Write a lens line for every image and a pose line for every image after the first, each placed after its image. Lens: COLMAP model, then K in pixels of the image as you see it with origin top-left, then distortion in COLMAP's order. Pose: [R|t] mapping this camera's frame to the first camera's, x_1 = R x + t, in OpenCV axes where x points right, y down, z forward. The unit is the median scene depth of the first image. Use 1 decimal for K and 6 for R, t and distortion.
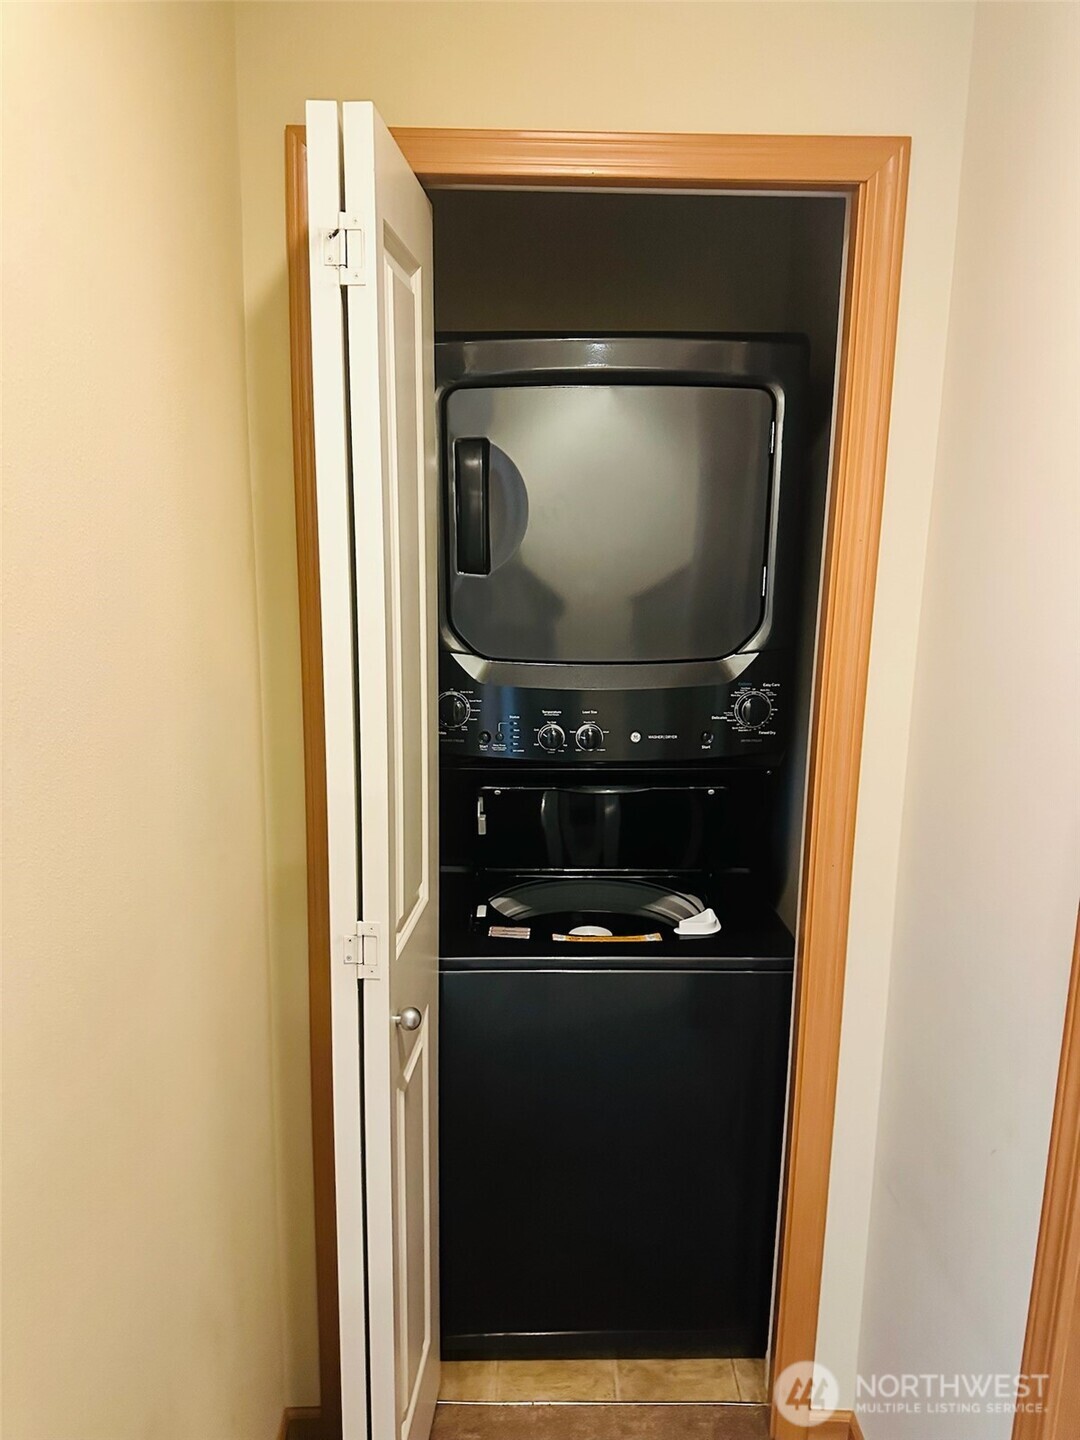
lens RADIAL K [[1017.0, 0, 536.8], [0, 1017.0, 725.8], [0, 0, 1]] dist [0.012925, -0.000691]
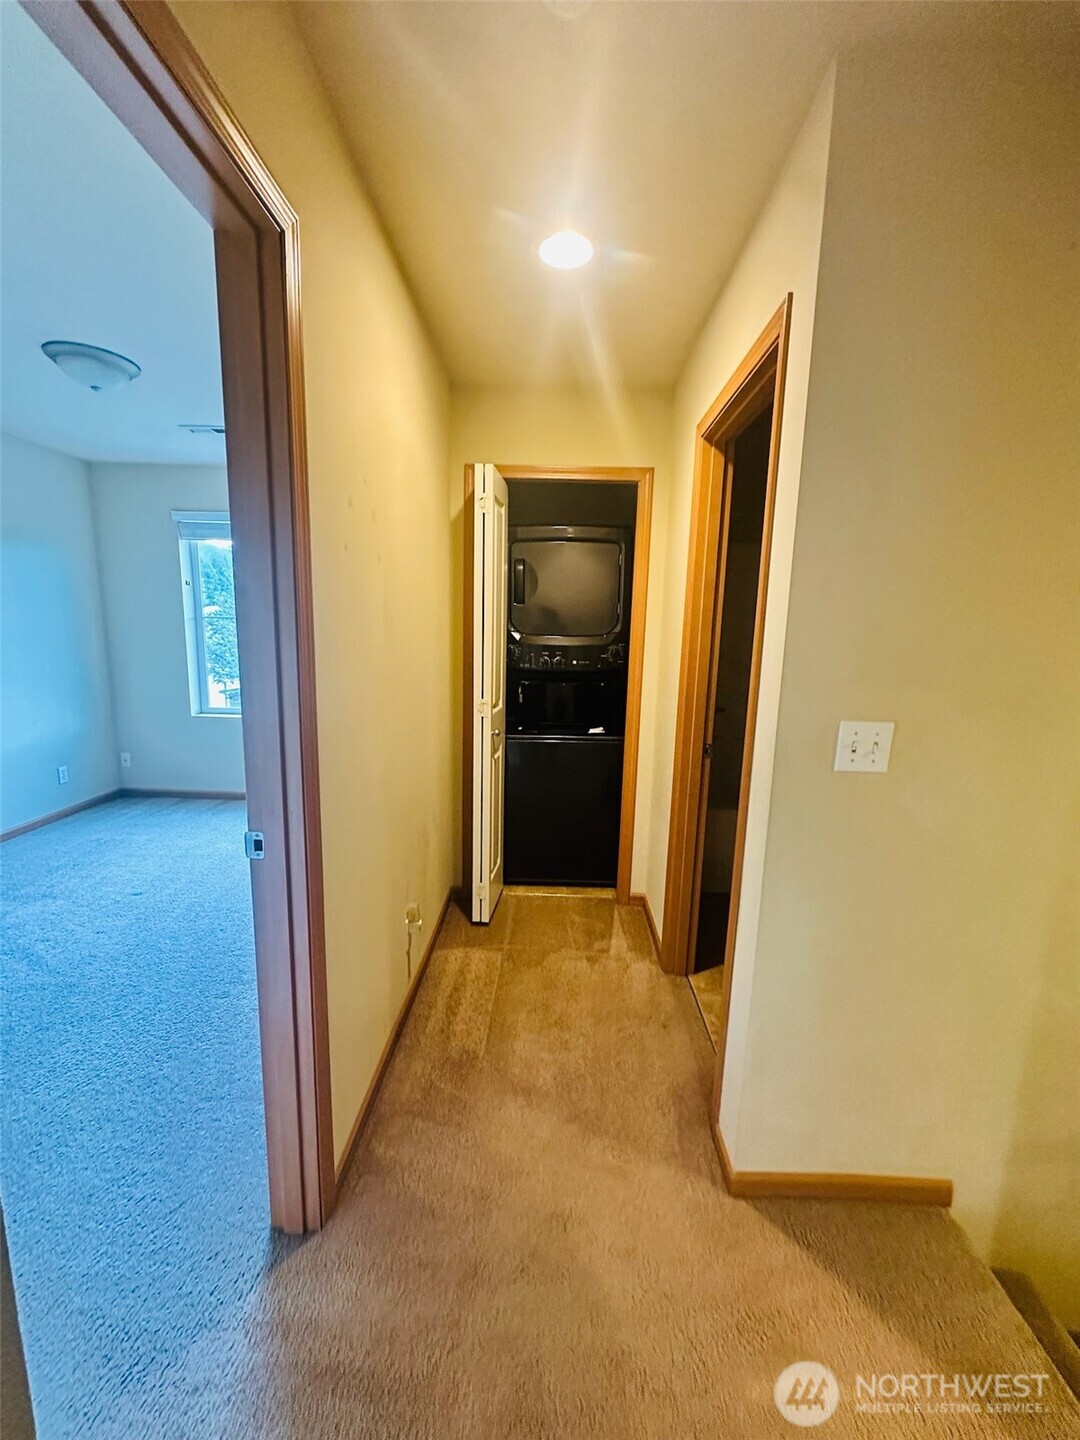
lens RADIAL K [[575.3, 0, 547.8], [0, 575.3, 713.5], [0, 0, 1]] dist [-0.001445, -0.000121]
pose [[0.999742, 0.015529, -0.016562, 0.054034], [-0.016192, 0.999040, -0.040695, 0.237596], [0.015914, 0.040953, 0.999034, -0.665264]]
